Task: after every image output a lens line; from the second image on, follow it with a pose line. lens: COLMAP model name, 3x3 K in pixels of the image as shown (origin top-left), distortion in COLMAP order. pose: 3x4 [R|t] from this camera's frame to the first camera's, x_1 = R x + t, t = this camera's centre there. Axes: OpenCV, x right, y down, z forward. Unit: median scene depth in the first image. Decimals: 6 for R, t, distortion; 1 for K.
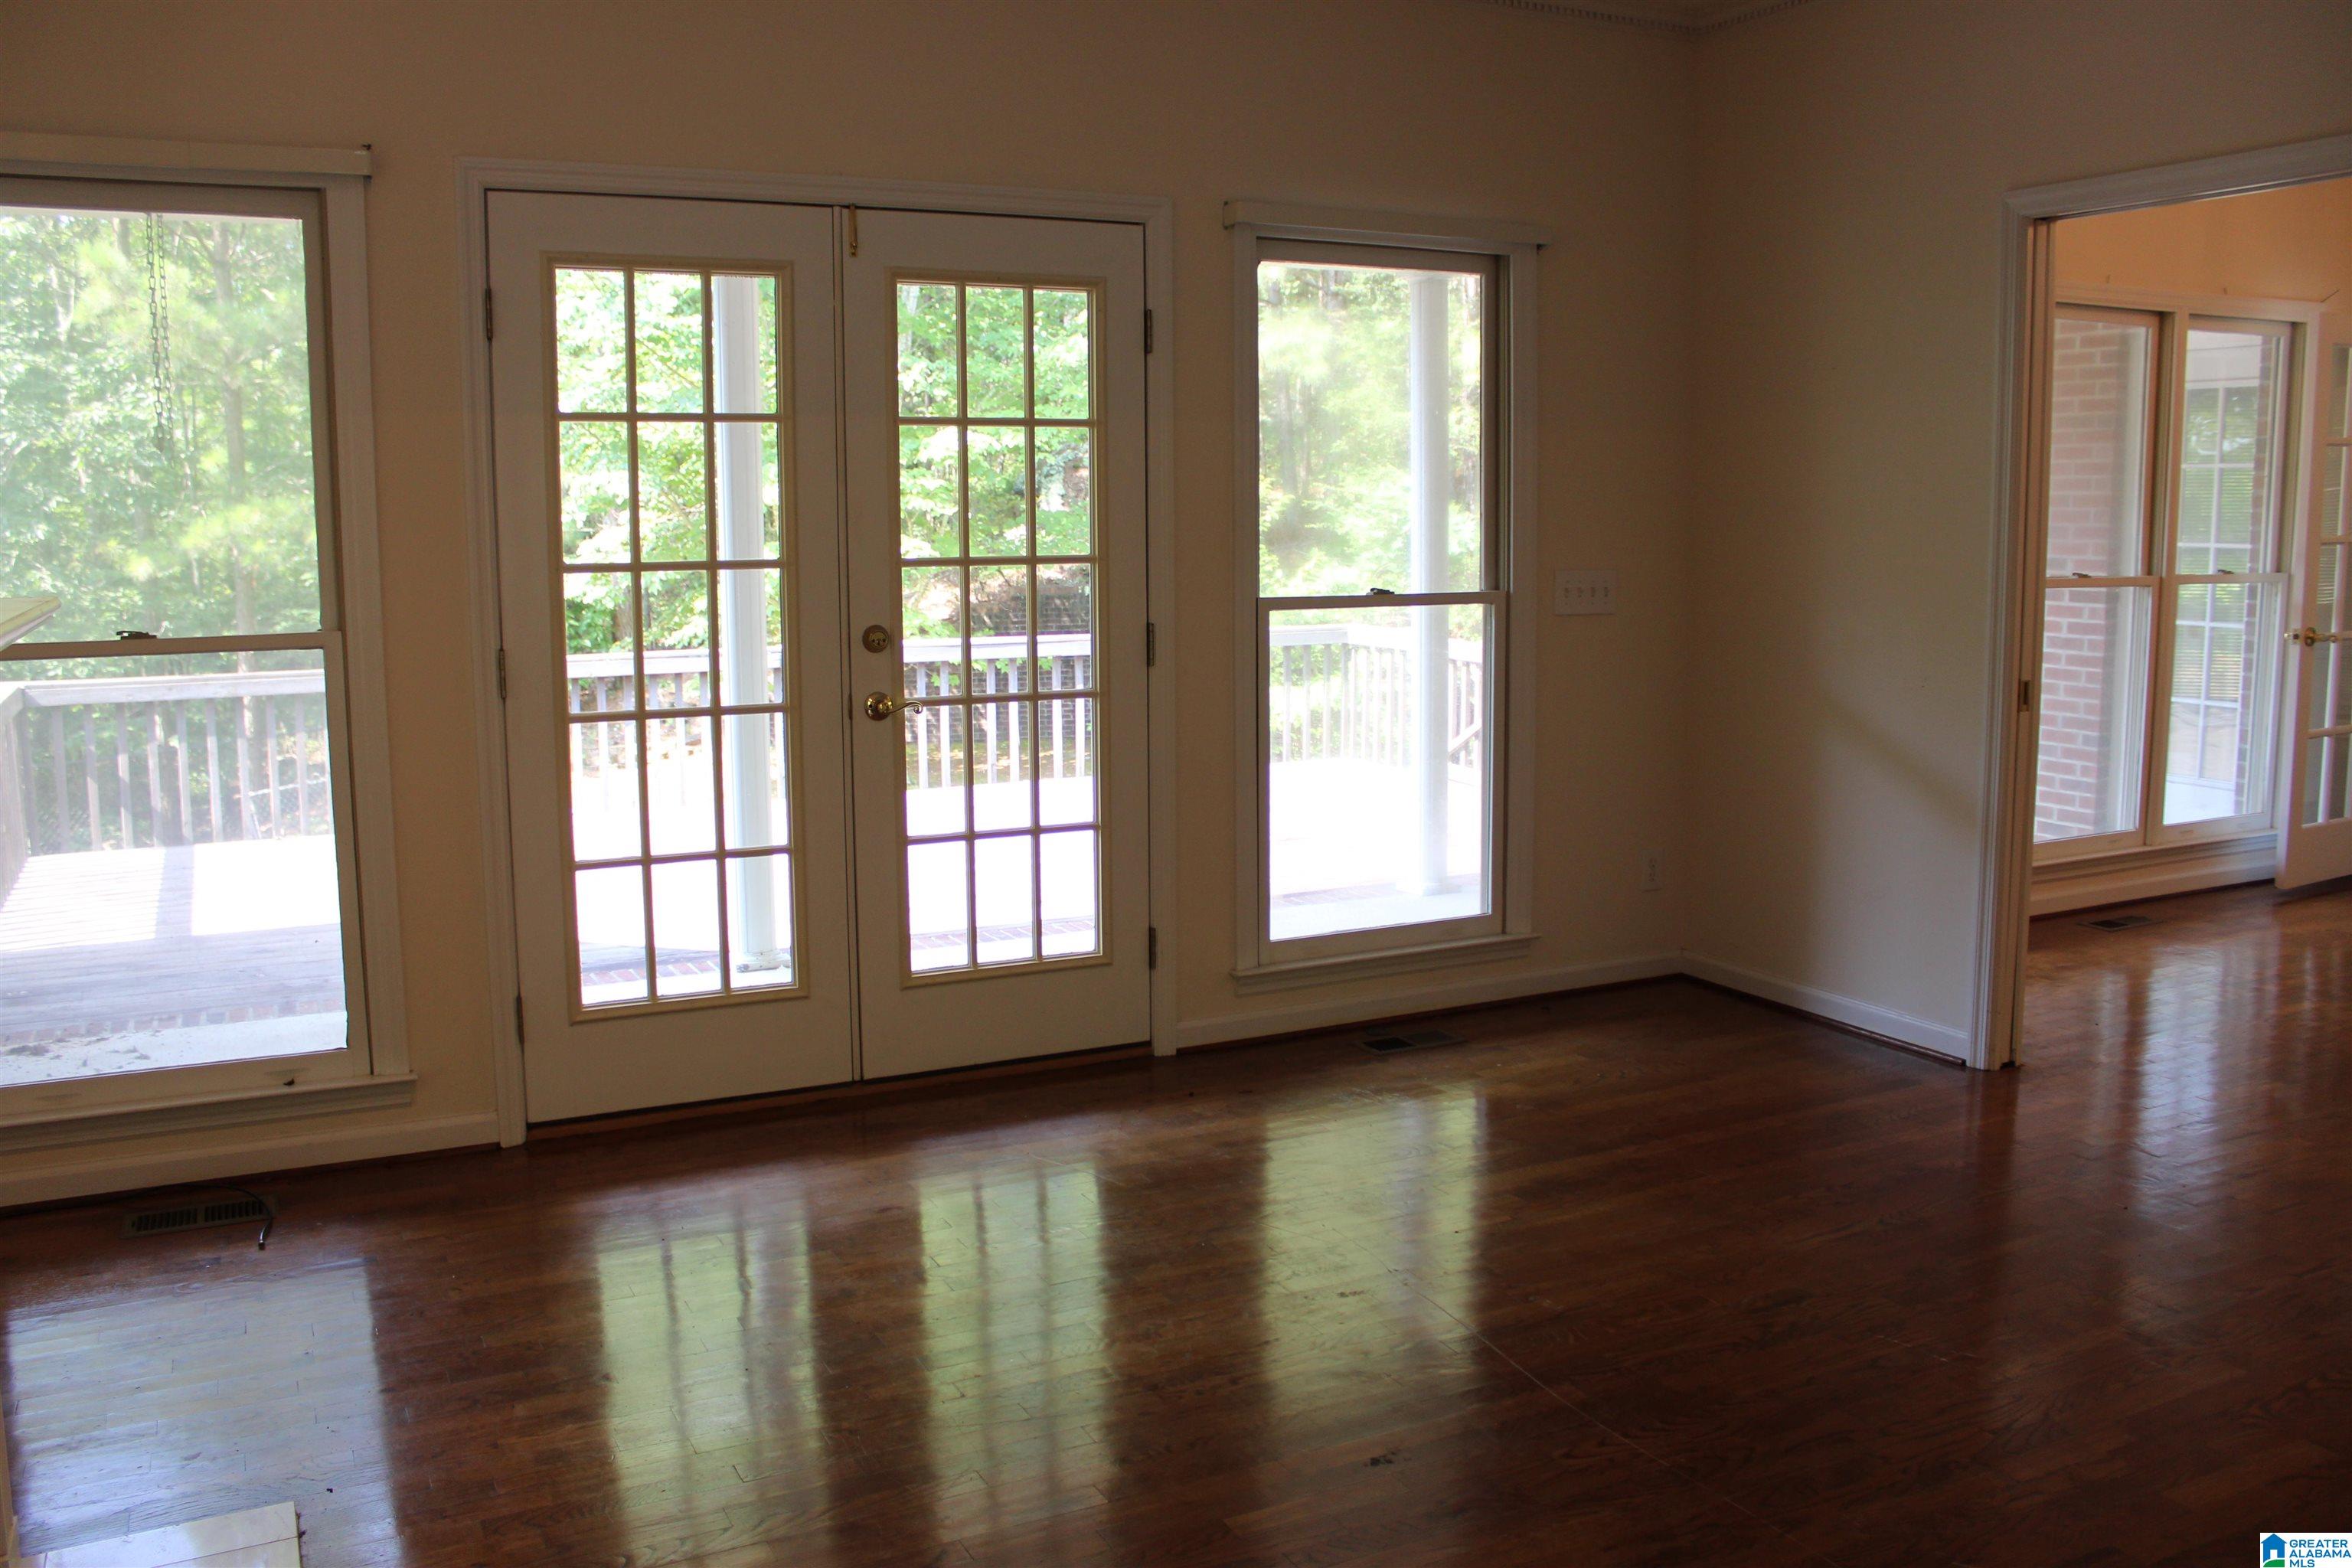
lens RADIAL K [[1933.4, 0, 1141.4], [0, 1933.4, 777.4], [0, 0, 1]] dist [-0.155497, 0.130599]
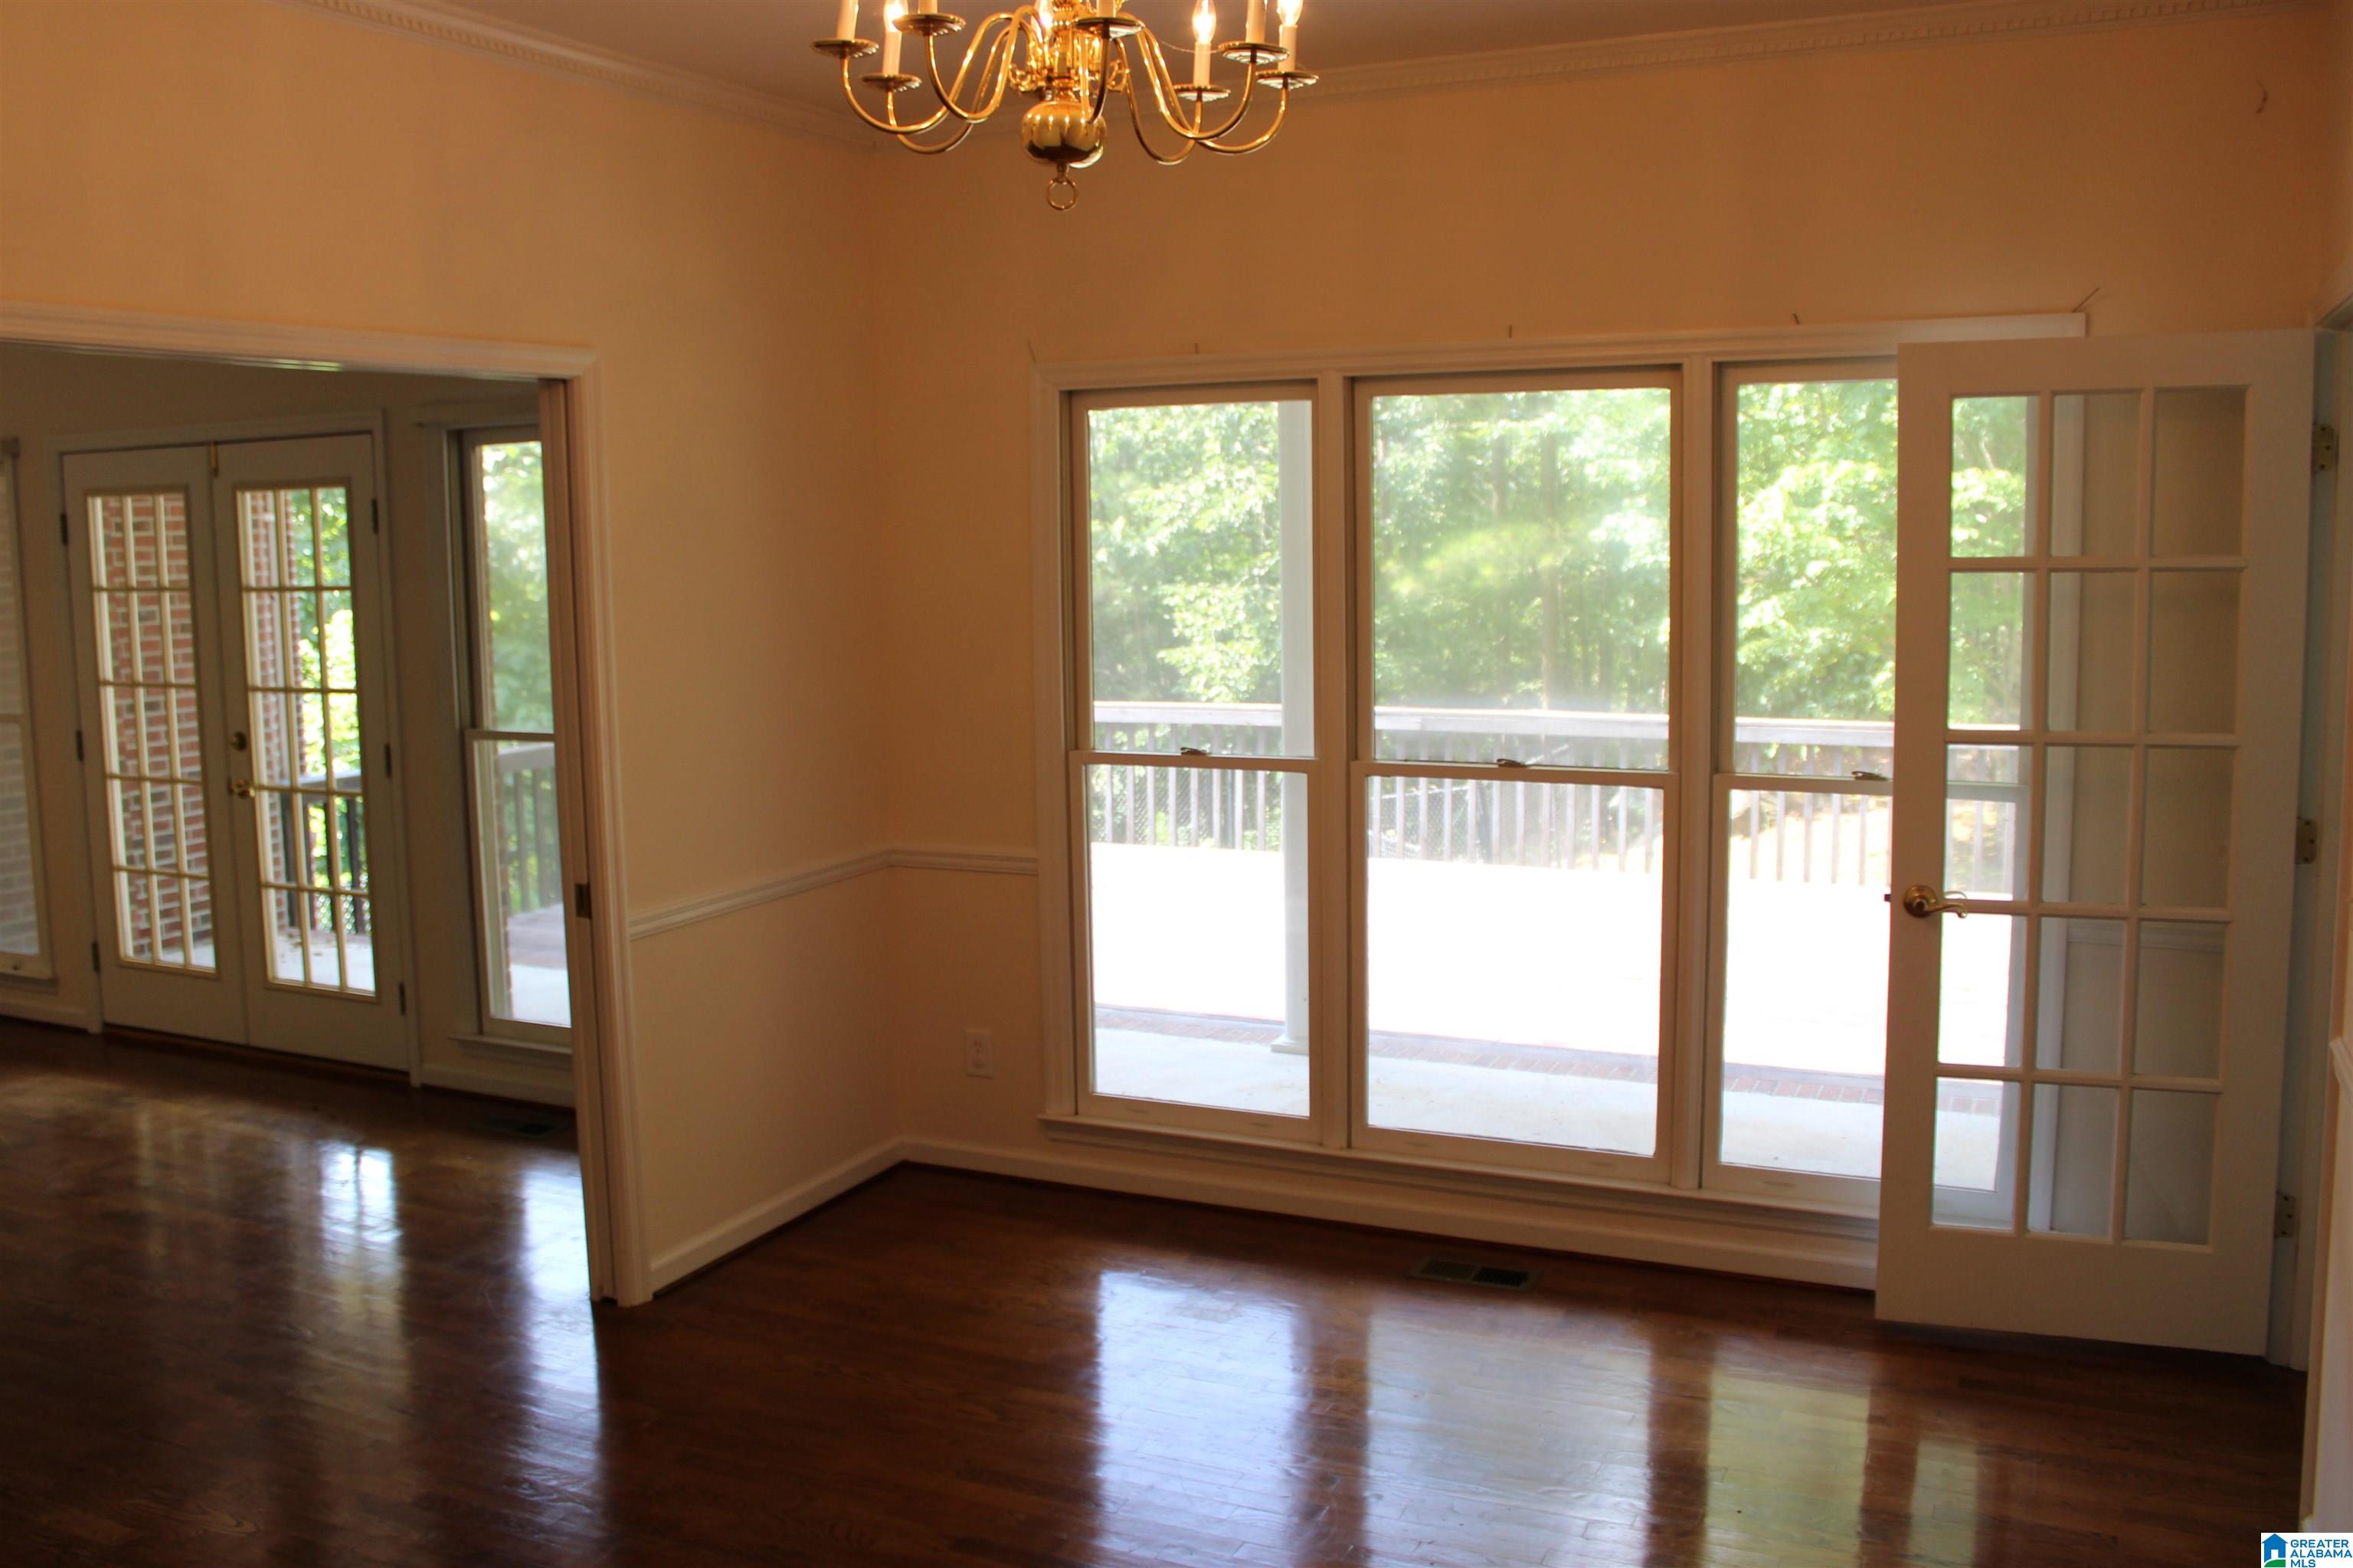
lens RADIAL K [[1934.3, 0, 1141.9], [0, 1934.3, 777.4], [0, 0, 1]] dist [-0.155497, 0.130599]
pose [[0.618908, 0.093868, -0.779834, 1.332352], [-0.095206, 0.994478, 0.044145, -0.166131], [0.779672, 0.046923, 0.624427, 0.631954]]
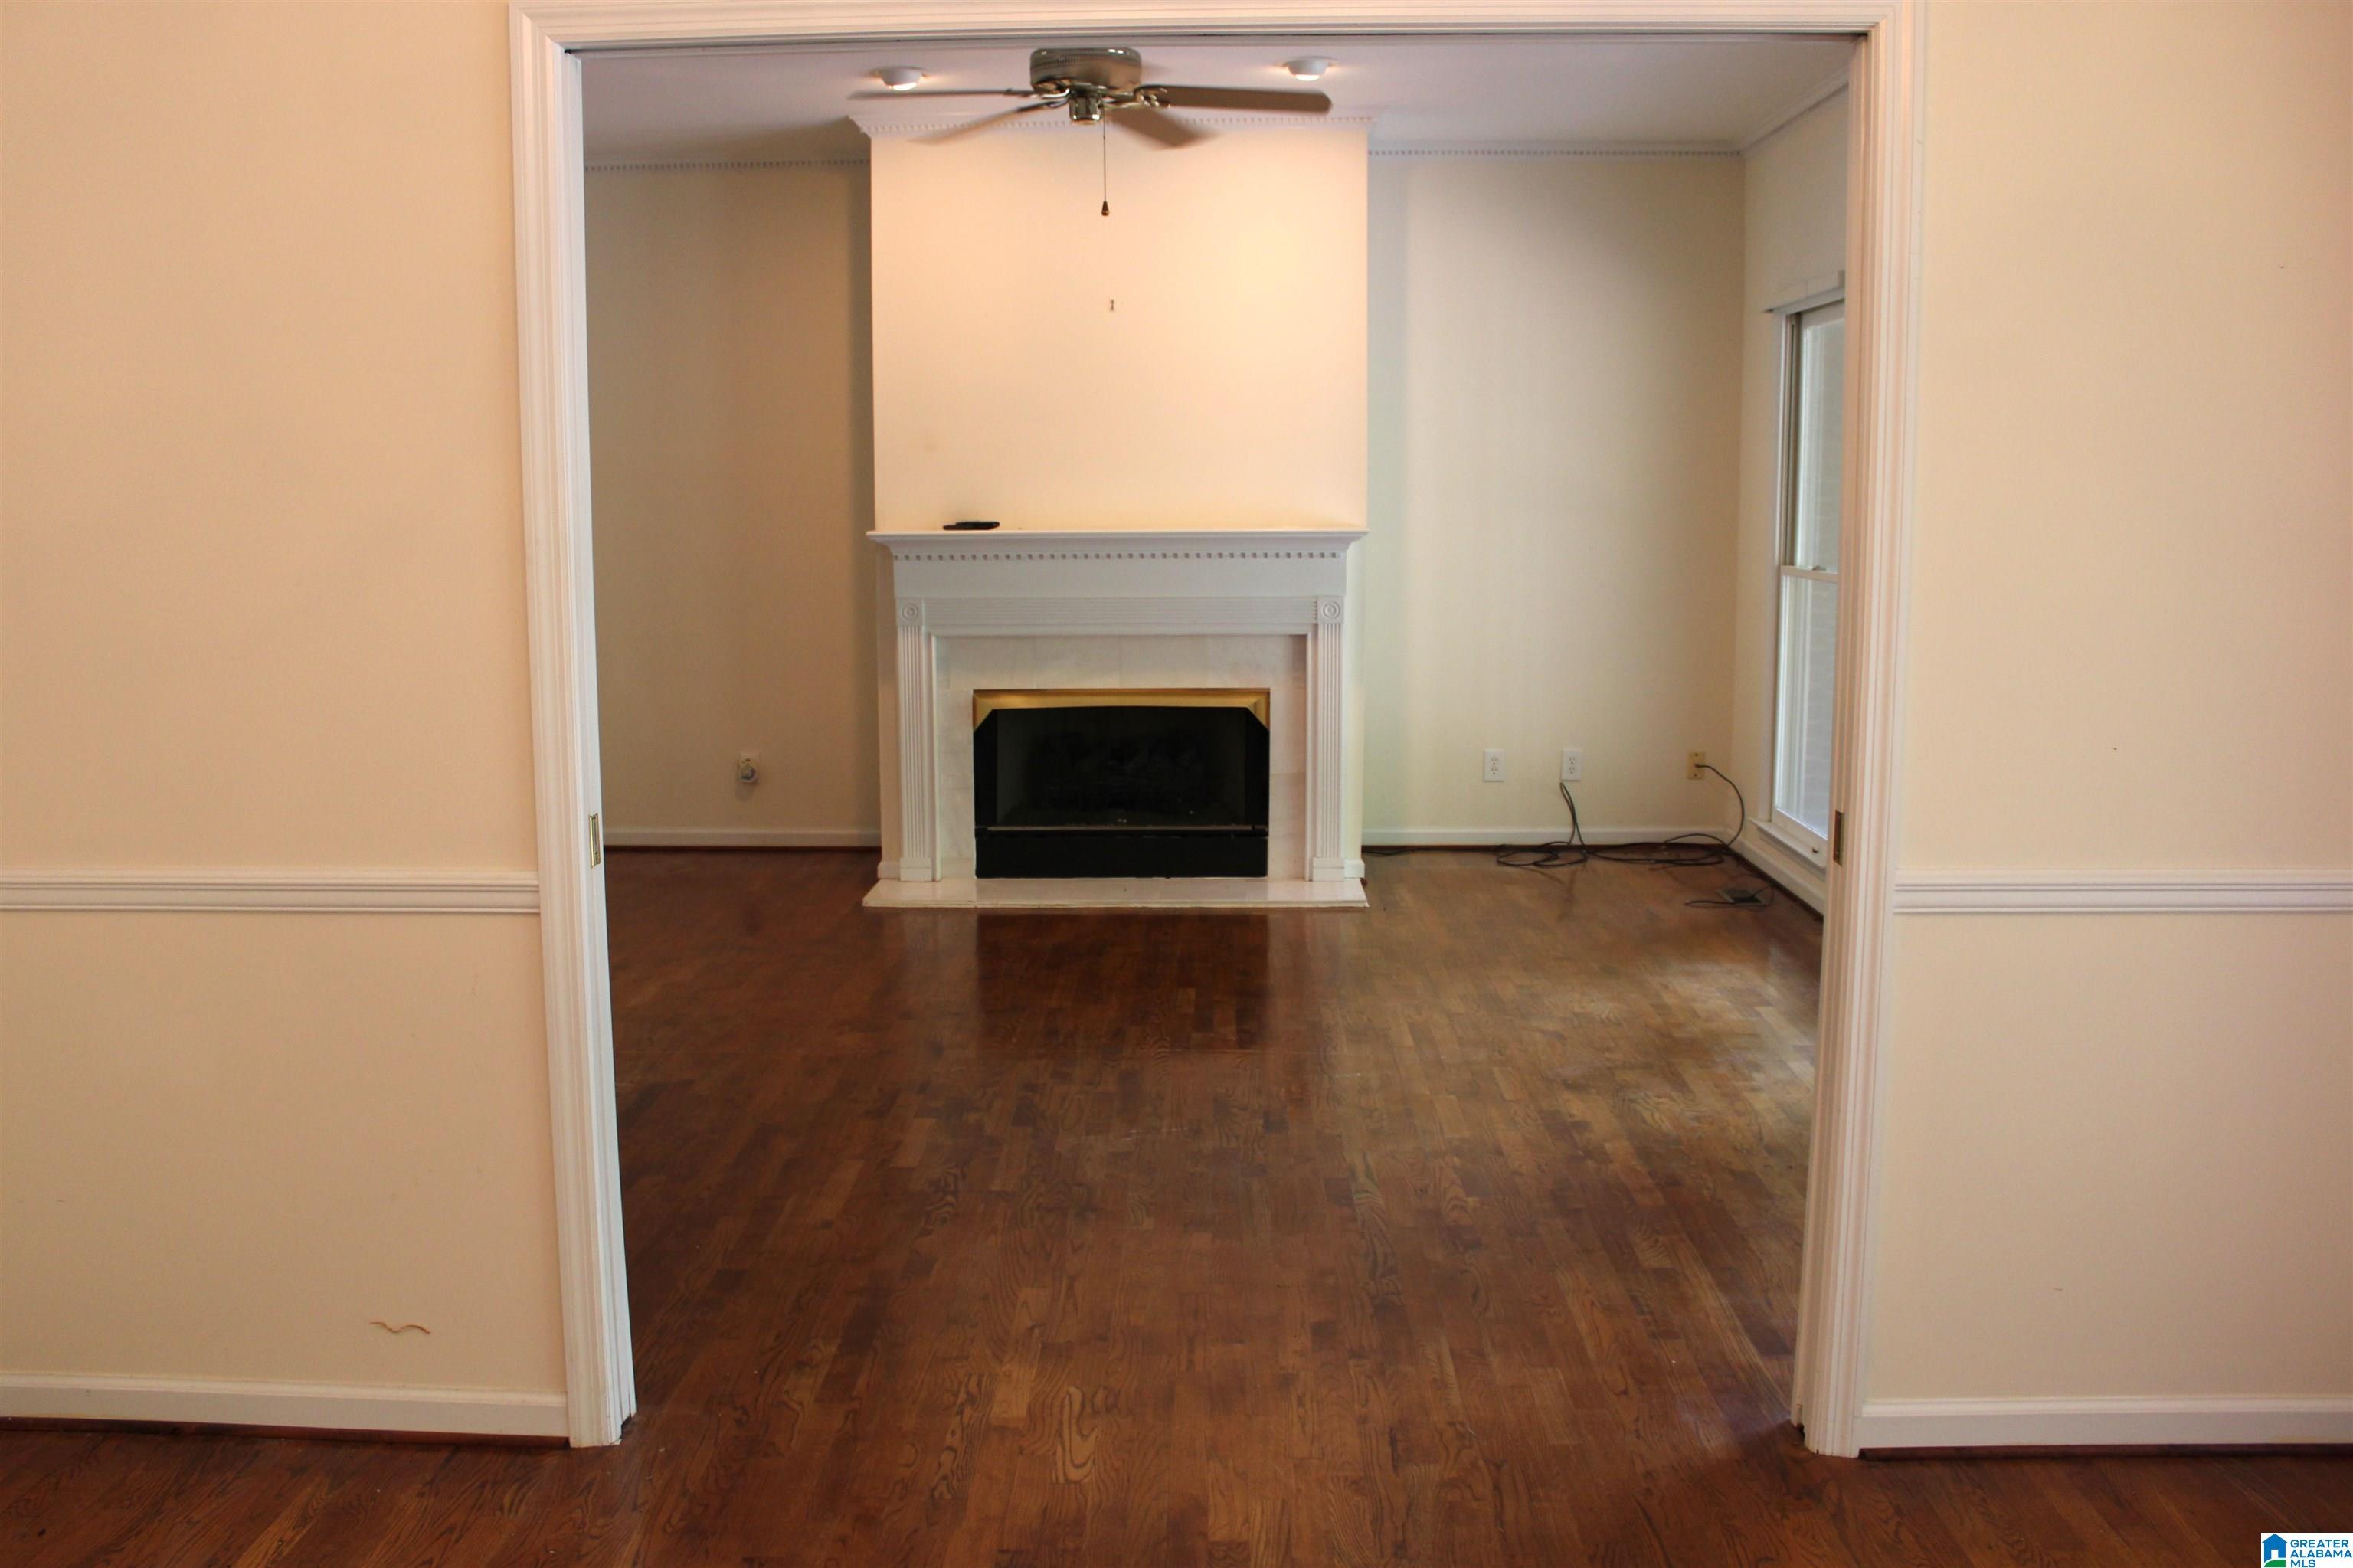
lens RADIAL K [[1987.7, 0, 1176.5], [0, 1987.7, 784.0], [0, 0, 1]] dist [-0.060764, -0.000625]
pose [[-0.454881, 0.139333, -0.879585, 1.105565], [-0.111193, 0.971069, 0.211329, -0.167209], [0.883583, 0.193934, -0.426228, 1.072118]]
